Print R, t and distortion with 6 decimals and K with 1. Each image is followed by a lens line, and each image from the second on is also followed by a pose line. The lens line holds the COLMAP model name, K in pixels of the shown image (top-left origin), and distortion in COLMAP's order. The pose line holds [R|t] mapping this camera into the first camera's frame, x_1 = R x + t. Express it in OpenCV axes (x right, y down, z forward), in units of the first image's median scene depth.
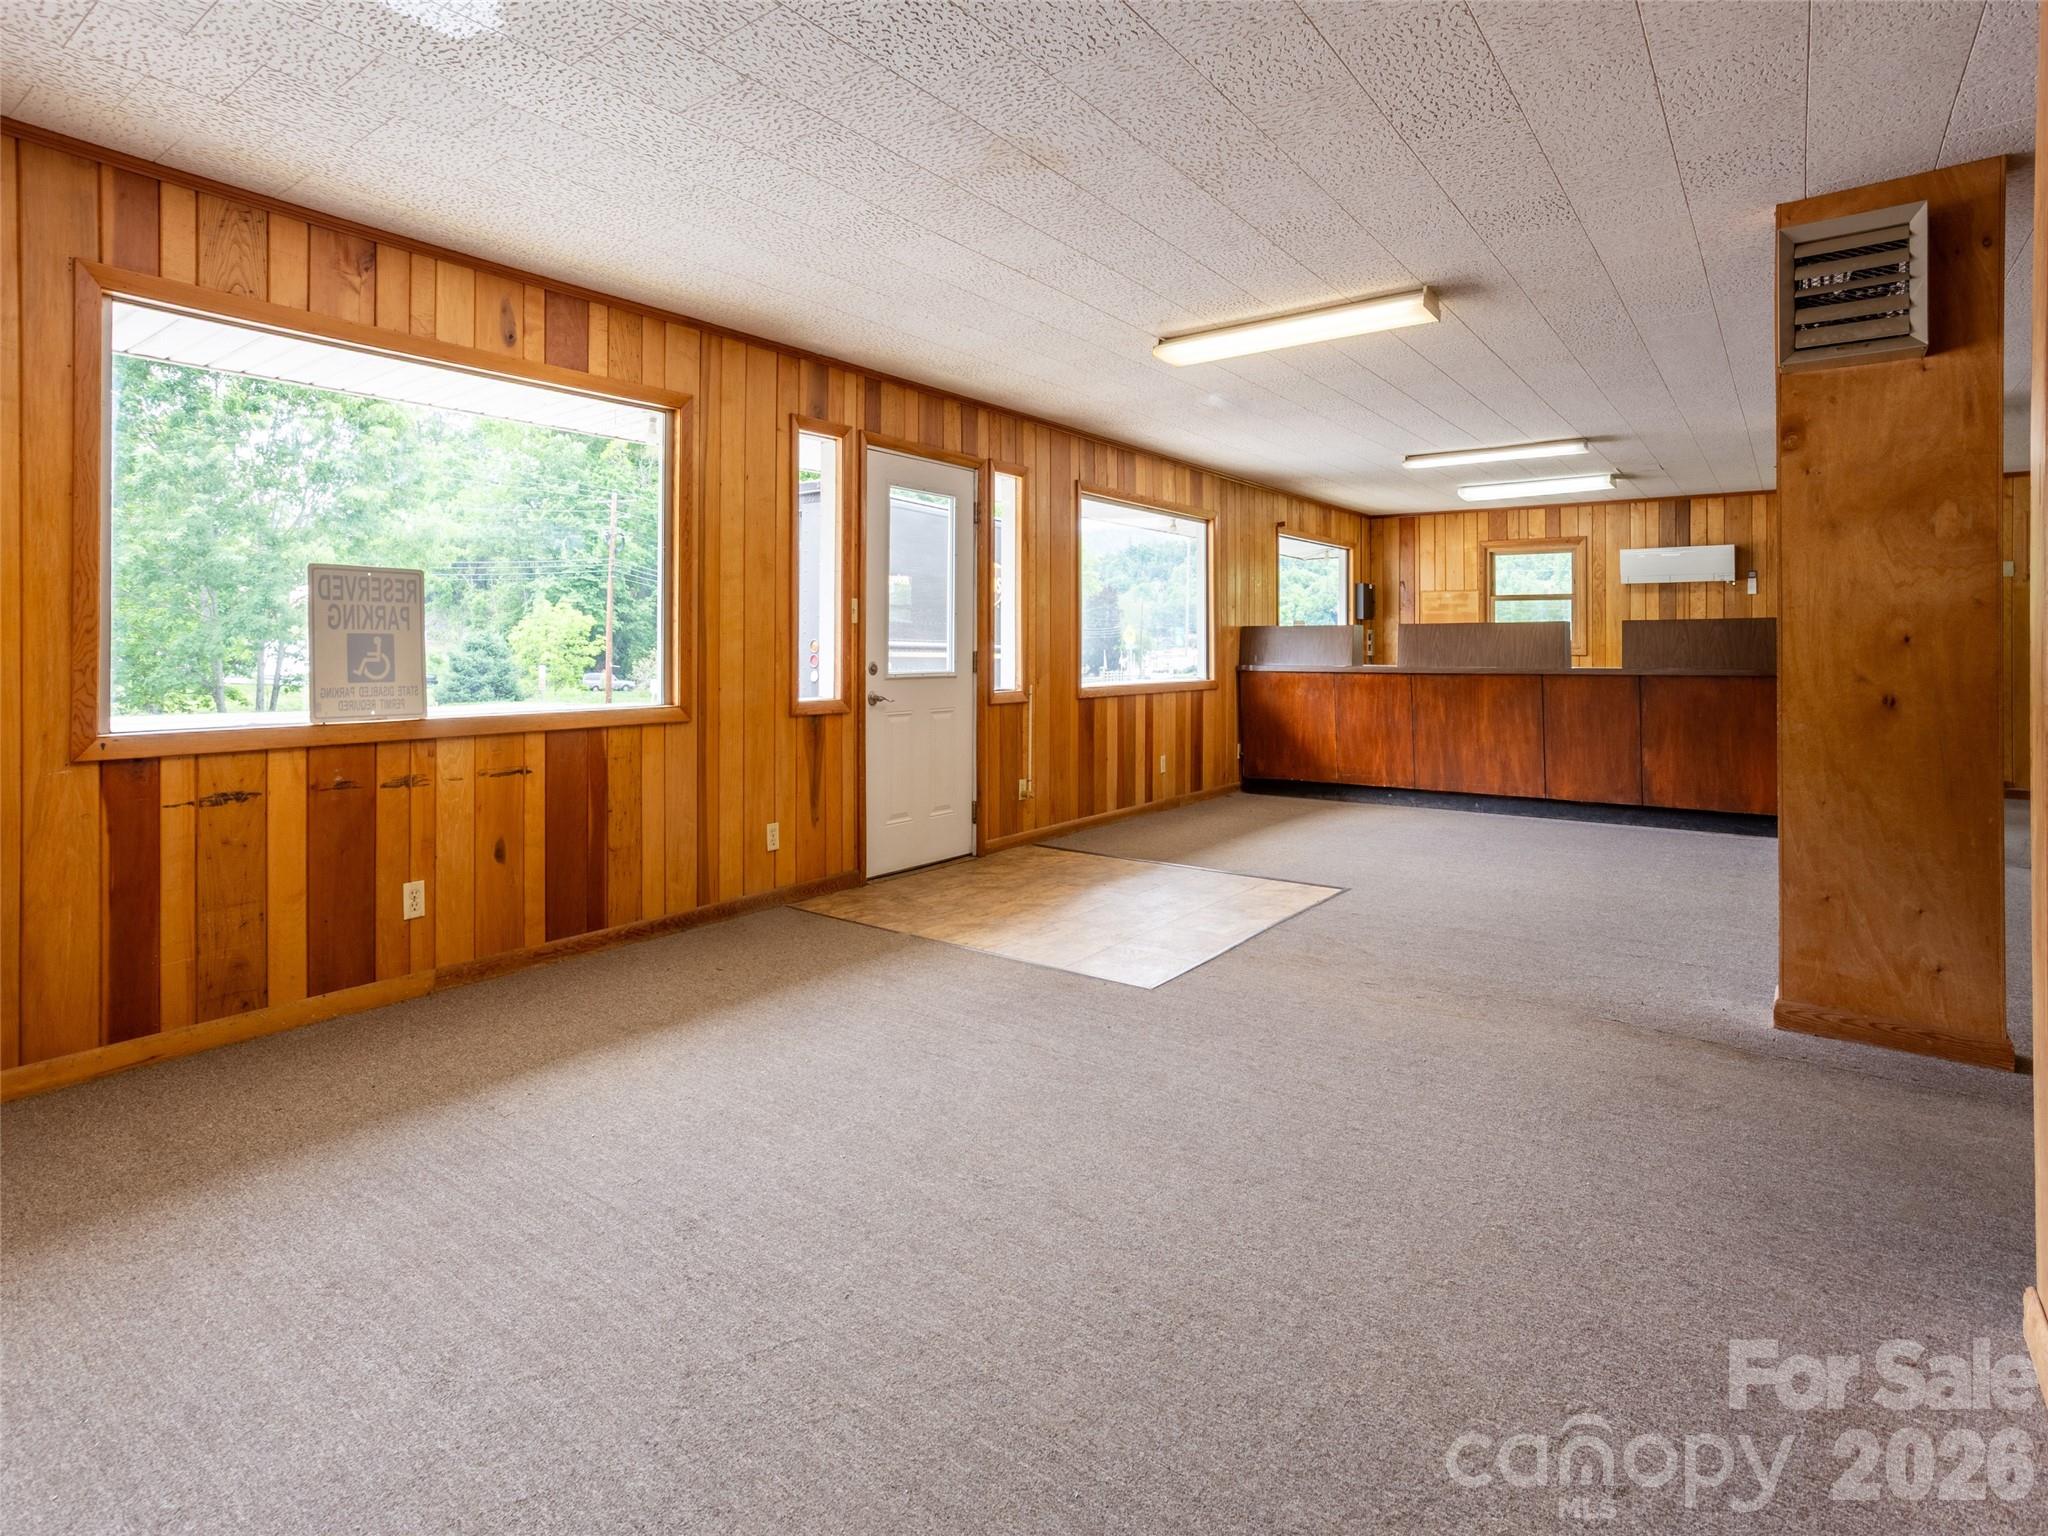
lens RADIAL K [[1021.9, 0, 1035.0], [0, 1021.9, 641.5], [0, 0, 1]] dist [-0.035906, 0.016869]
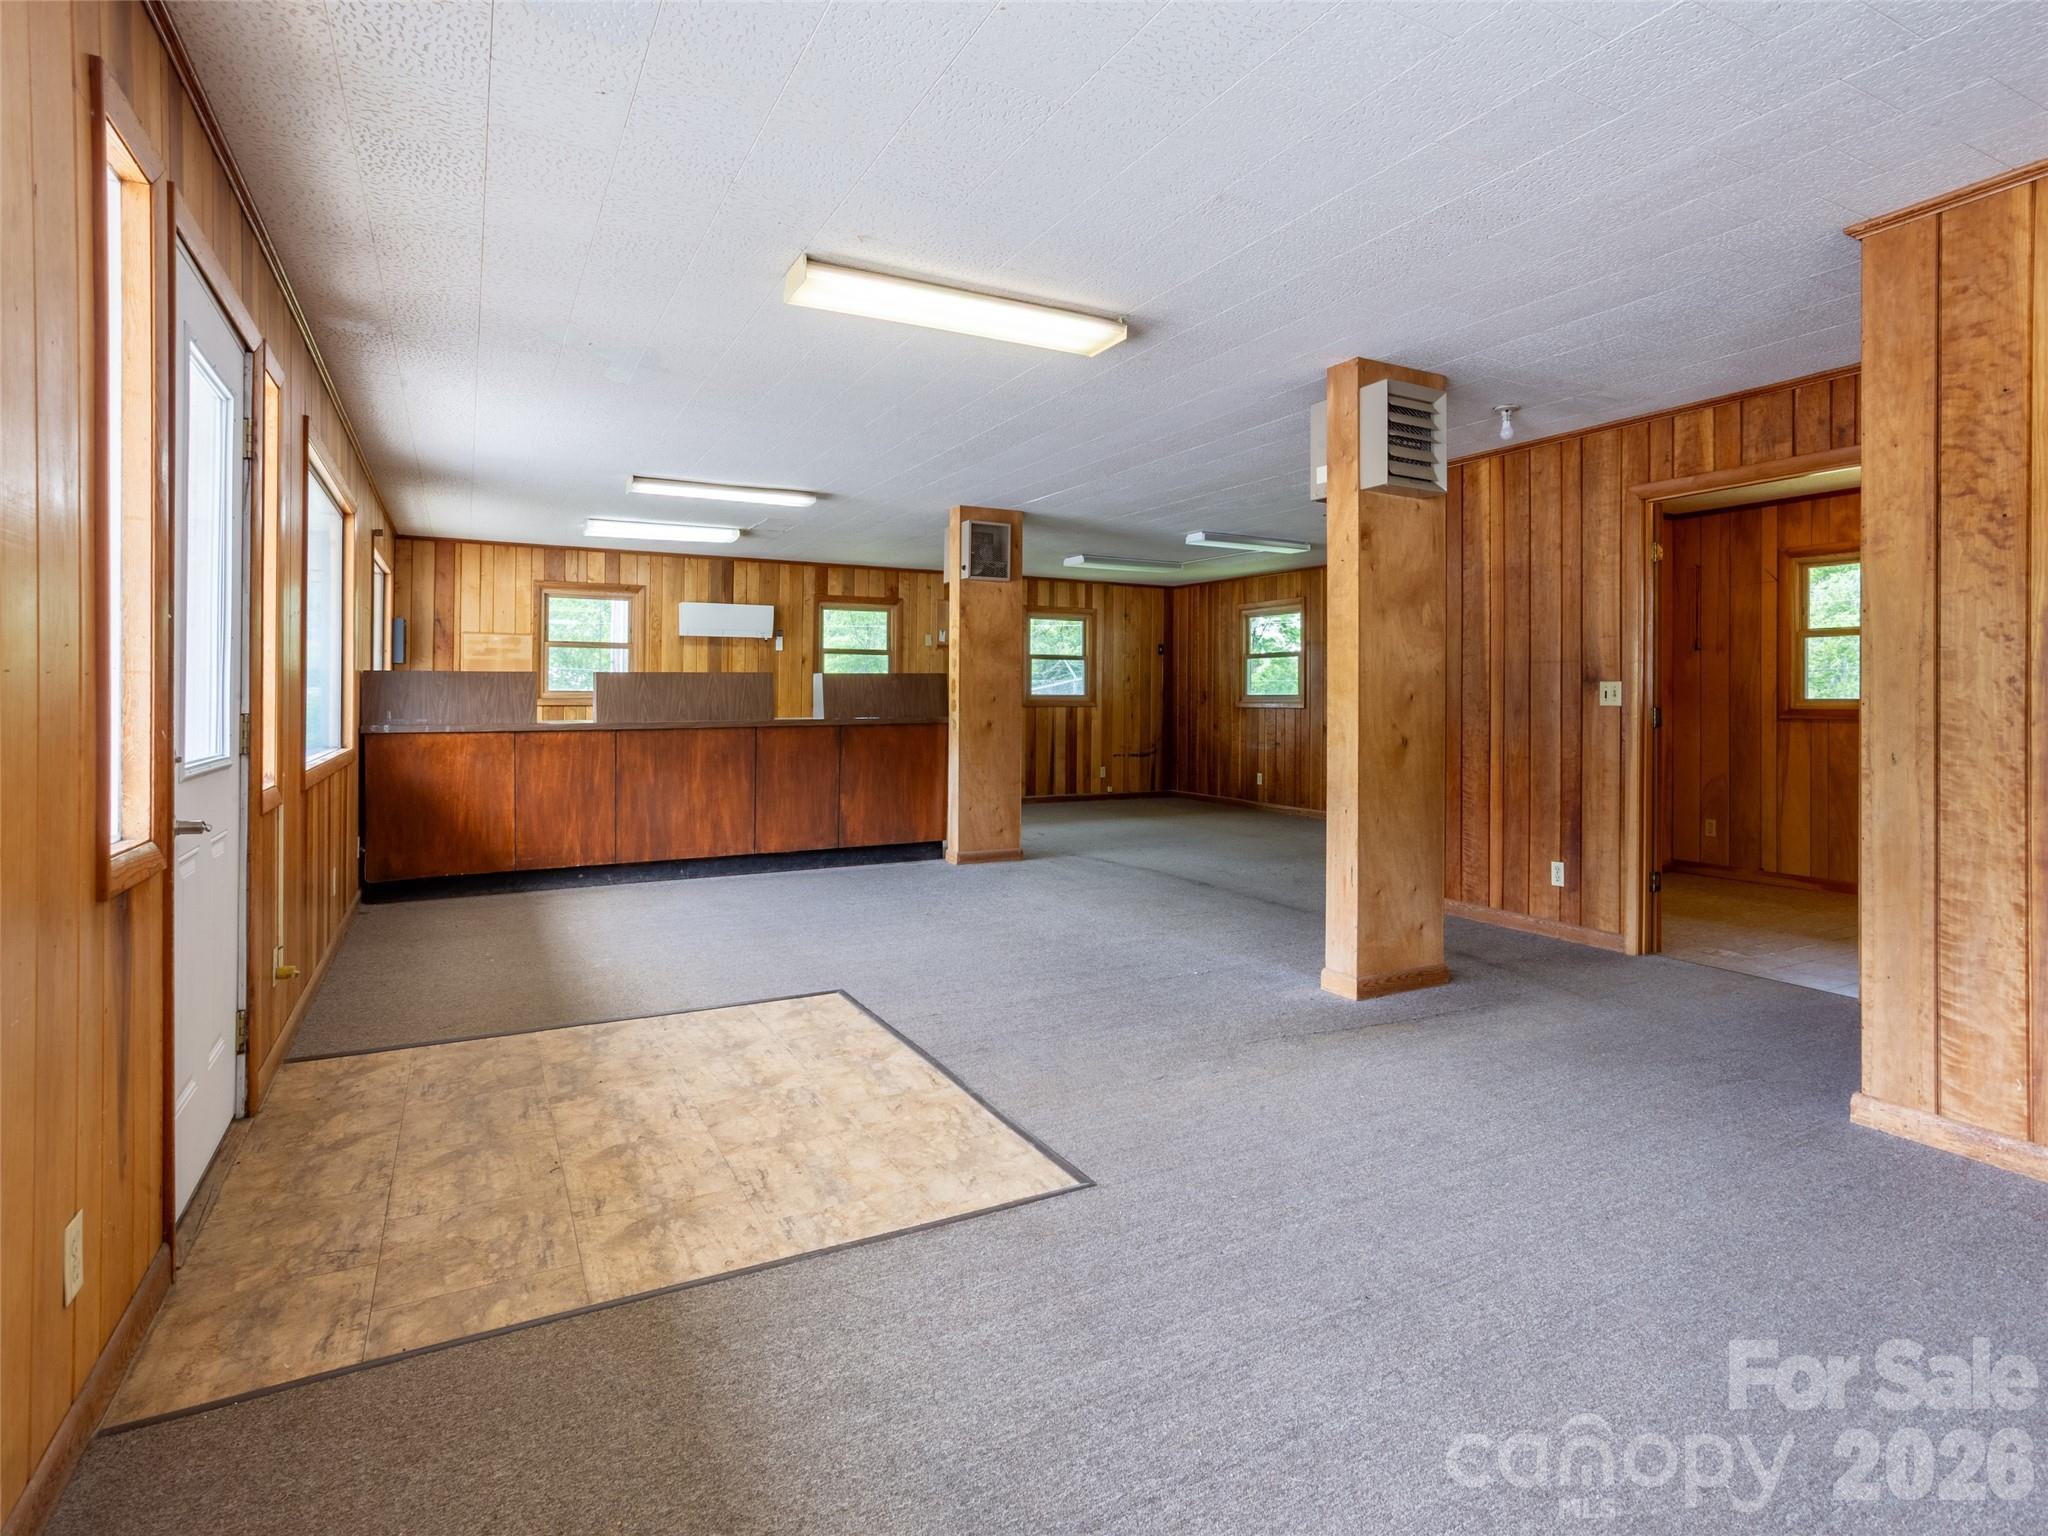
lens RADIAL K [[1021.9, 0, 974.5], [0, 1021.9, 712.5], [0, 0, 1]] dist [-0.035906, 0.016869]
pose [[0.461428, -0.015079, 0.887049, -0.284273], [-0.005406, 0.999789, 0.019807, -0.002392], [-0.887161, -0.013935, 0.461249, 0.378424]]
